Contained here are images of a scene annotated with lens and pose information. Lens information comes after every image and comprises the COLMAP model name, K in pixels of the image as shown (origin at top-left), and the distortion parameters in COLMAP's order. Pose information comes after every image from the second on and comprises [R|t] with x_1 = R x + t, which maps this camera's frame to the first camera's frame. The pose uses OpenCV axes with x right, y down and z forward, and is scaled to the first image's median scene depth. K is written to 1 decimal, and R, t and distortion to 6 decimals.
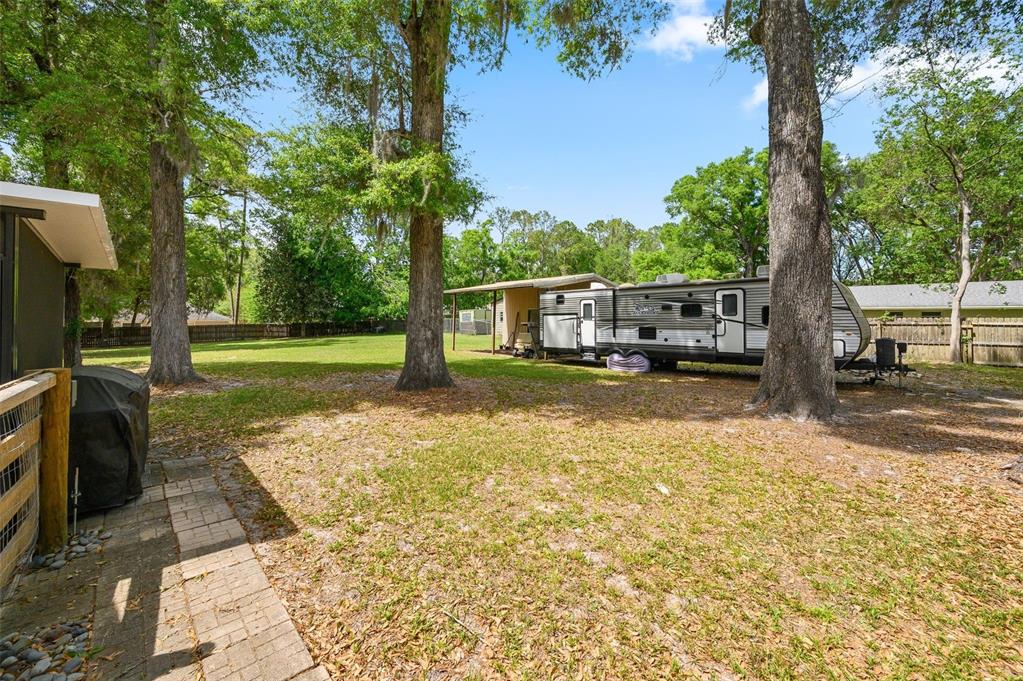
lens RADIAL K [[415.7, 0, 493.8], [0, 415.7, 338.9], [0, 0, 1]] dist [-0.000528, -0.000079]
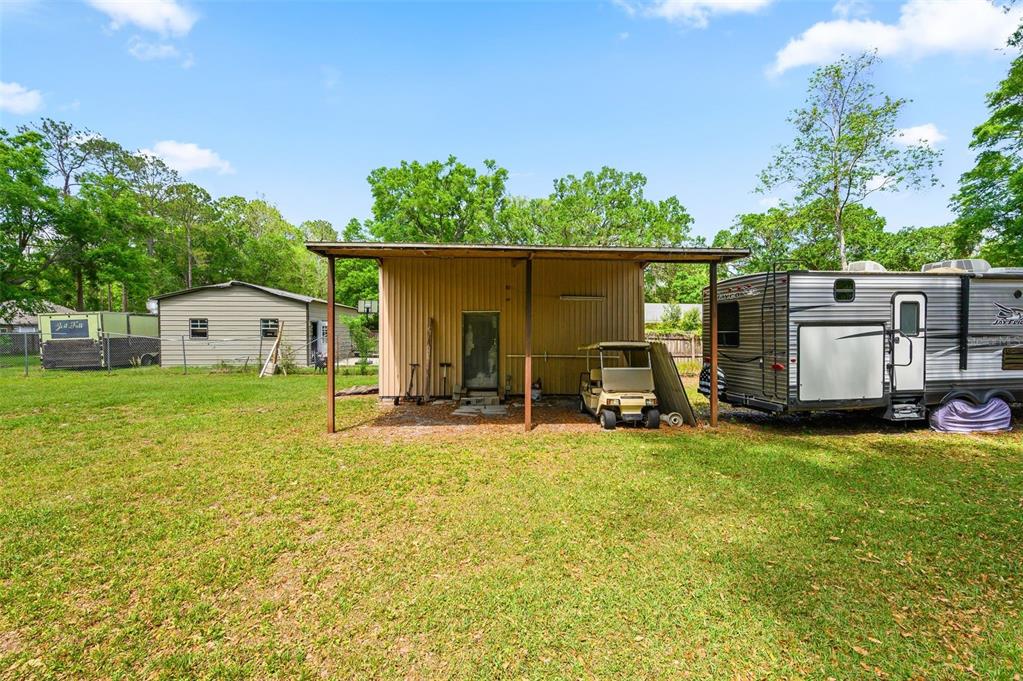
lens RADIAL K [[415.7, 0, 493.8], [0, 415.7, 338.9], [0, 0, 1]] dist [-0.000528, -0.000079]
pose [[0.575860, -0.015619, 0.817399, -0.441397], [0.039672, 0.999173, -0.008857, -0.057022], [-0.816585, 0.037528, 0.576004, 1.114405]]
